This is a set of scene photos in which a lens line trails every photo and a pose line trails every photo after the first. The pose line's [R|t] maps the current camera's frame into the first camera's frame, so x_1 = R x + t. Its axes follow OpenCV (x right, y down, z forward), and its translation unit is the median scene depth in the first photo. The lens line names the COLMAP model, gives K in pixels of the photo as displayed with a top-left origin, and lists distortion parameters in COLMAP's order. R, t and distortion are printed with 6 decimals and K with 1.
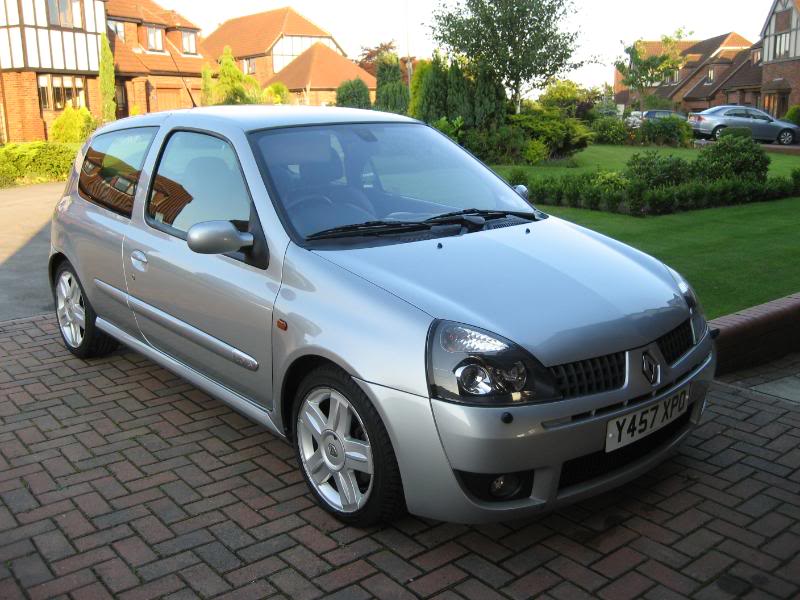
lens RADIAL K [[832.8, 0, 408.1], [0, 832.8, 295.9], [0, 0, 1]] dist [-0.135952, 0.162106]
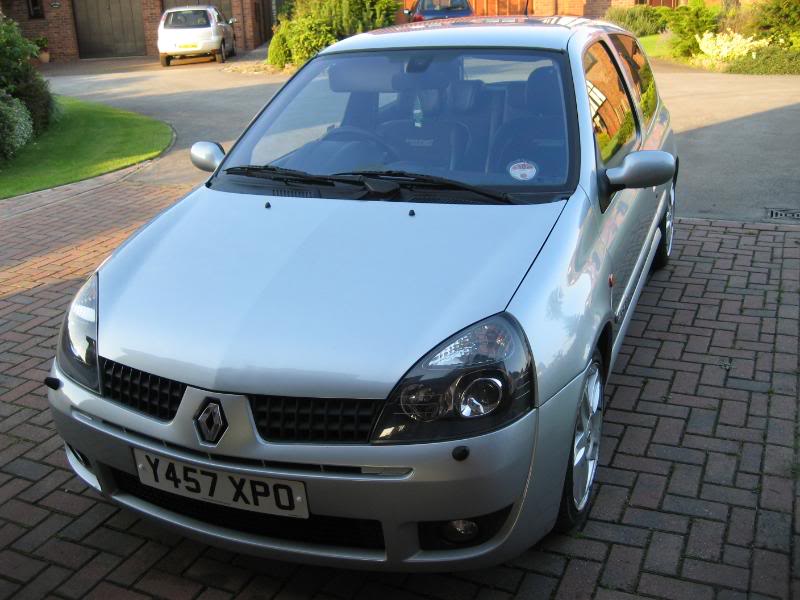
lens RADIAL K [[832.8, 0, 408.1], [0, 832.8, 295.9], [0, 0, 1]] dist [-0.135952, 0.162106]
pose [[0.427503, 0.297807, -0.853553, 0.972701], [-0.165968, 0.953988, 0.249723, -0.235030], [0.888648, 0.034905, 0.457259, 0.821616]]
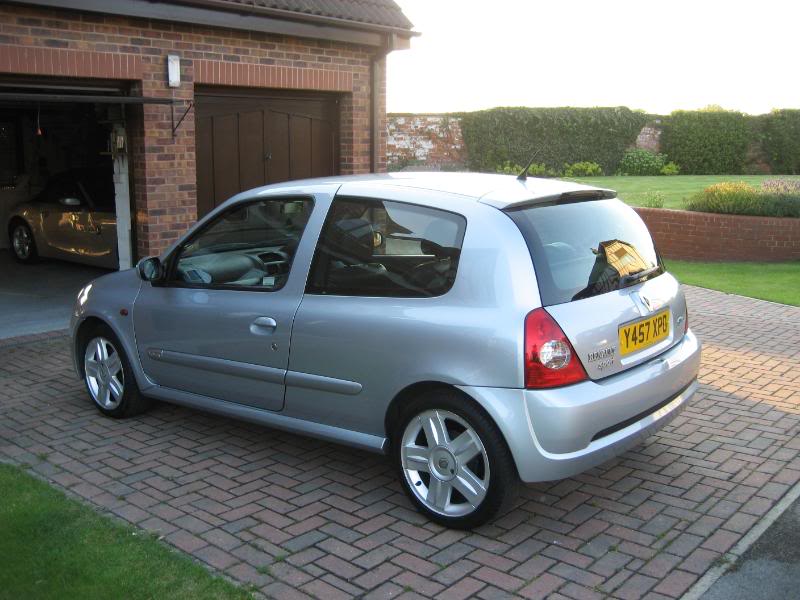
lens RADIAL K [[832.8, 0, 408.1], [0, 832.8, 295.9], [0, 0, 1]] dist [-0.135952, 0.162106]
pose [[-0.988859, 0.039792, -0.143435, -0.051663], [-0.019139, 0.921620, 0.387620, -0.740201], [0.147617, 0.386047, -0.910591, 3.021462]]
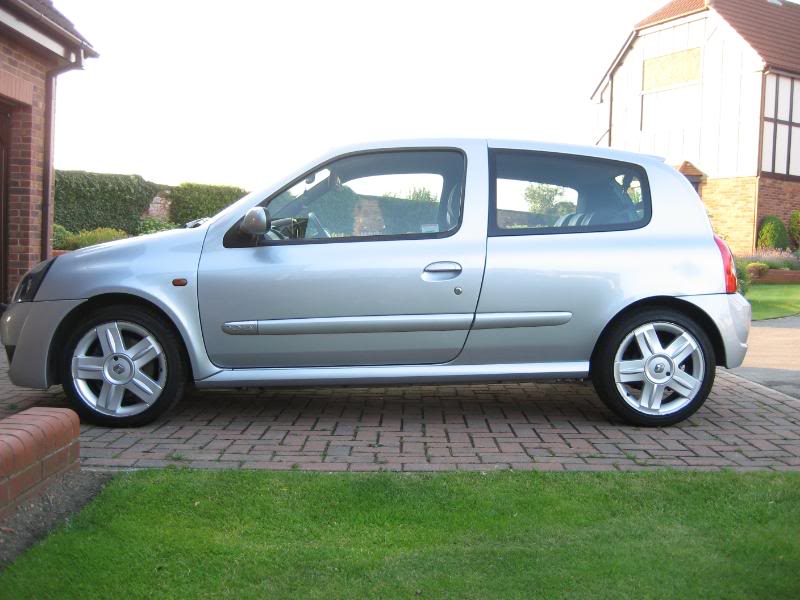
lens RADIAL K [[832.8, 0, 408.1], [0, 832.8, 295.9], [0, 0, 1]] dist [-0.135952, 0.162106]
pose [[-0.640095, 0.031787, -0.767638, 1.064110], [-0.191308, 0.961079, 0.199320, -0.372702], [0.744097, 0.274439, -0.609100, 2.536199]]
